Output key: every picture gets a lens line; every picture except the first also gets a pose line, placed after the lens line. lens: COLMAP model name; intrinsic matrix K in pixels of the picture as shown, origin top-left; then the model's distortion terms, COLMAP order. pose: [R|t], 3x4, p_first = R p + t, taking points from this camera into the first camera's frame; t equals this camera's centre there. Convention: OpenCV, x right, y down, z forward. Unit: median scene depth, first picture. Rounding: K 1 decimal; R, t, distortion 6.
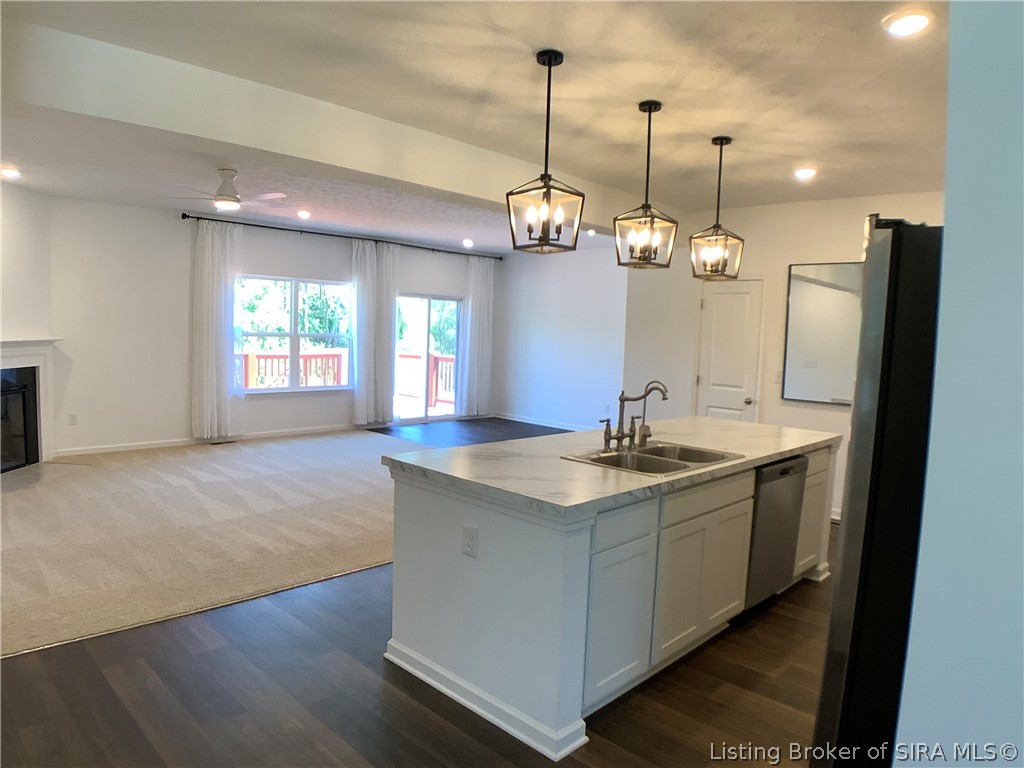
lens RADIAL K [[674.8, 0, 512.0], [0, 674.8, 384.0], [0, 0, 1]] dist [-0.065853, -0.023503]
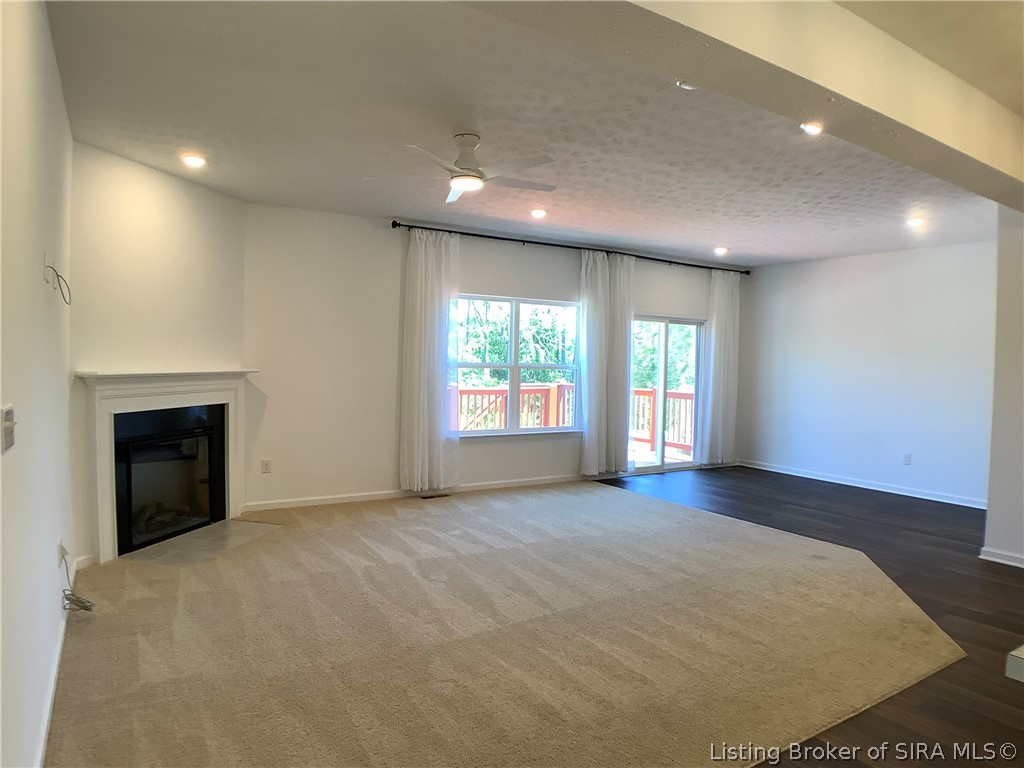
lens RADIAL K [[674.8, 0, 512.0], [0, 674.8, 384.0], [0, 0, 1]] dist [-0.065853, -0.023503]
pose [[0.969479, -0.005761, -0.245105, -0.132240], [-0.007012, 0.998663, -0.051210, -0.008606], [0.245073, 0.051366, 0.968143, 0.202598]]
